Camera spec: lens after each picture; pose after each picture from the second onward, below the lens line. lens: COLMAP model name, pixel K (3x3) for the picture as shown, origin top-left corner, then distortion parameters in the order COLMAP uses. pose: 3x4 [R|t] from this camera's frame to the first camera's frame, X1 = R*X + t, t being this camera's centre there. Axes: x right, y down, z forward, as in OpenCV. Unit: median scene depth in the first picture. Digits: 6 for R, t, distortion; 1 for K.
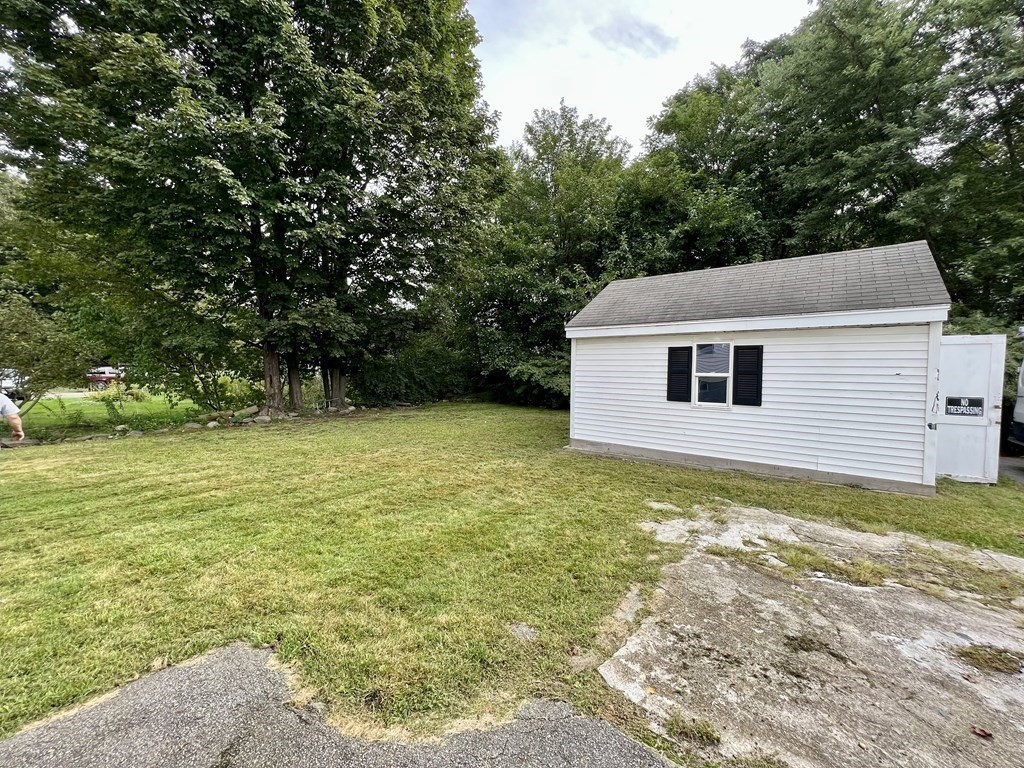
lens RADIAL K [[408.2, 0, 512.0], [0, 408.2, 384.0], [0, 0, 1]] dist [-0.001561, -0.000250]
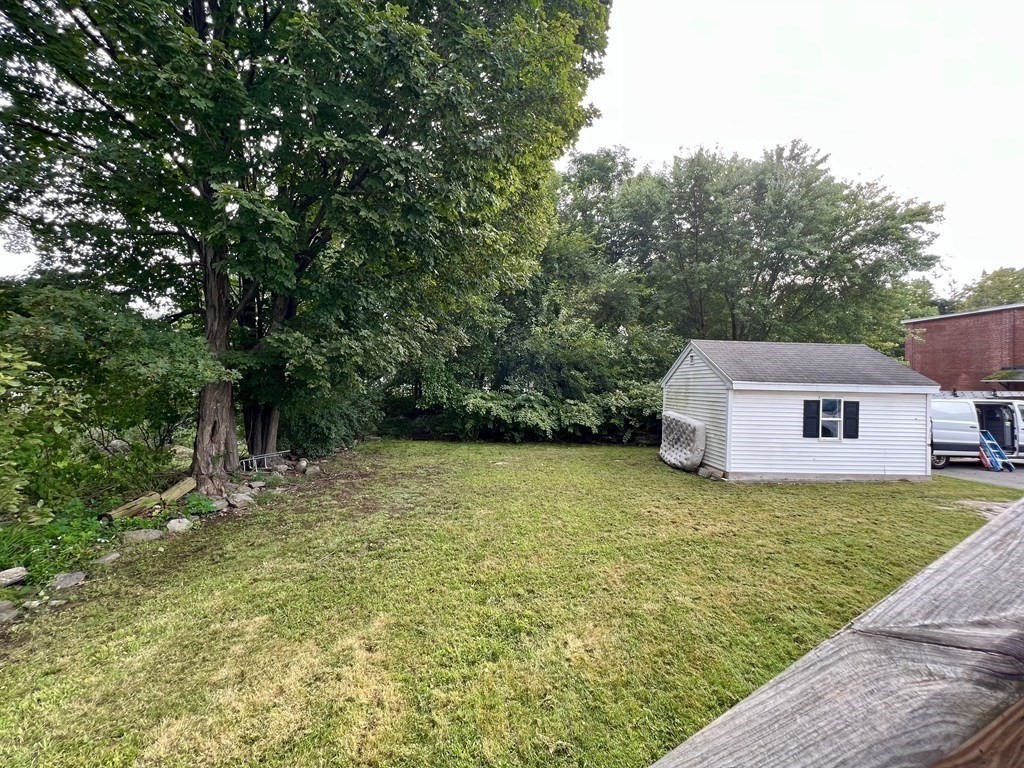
lens RADIAL K [[408.2, 0, 512.0], [0, 408.2, 384.0], [0, 0, 1]] dist [-0.001561, -0.000250]
pose [[0.766253, 0.020420, 0.642215, -1.372937], [0.010617, 0.998956, -0.044431, -0.097074], [-0.642451, 0.040864, 0.765236, 0.581338]]
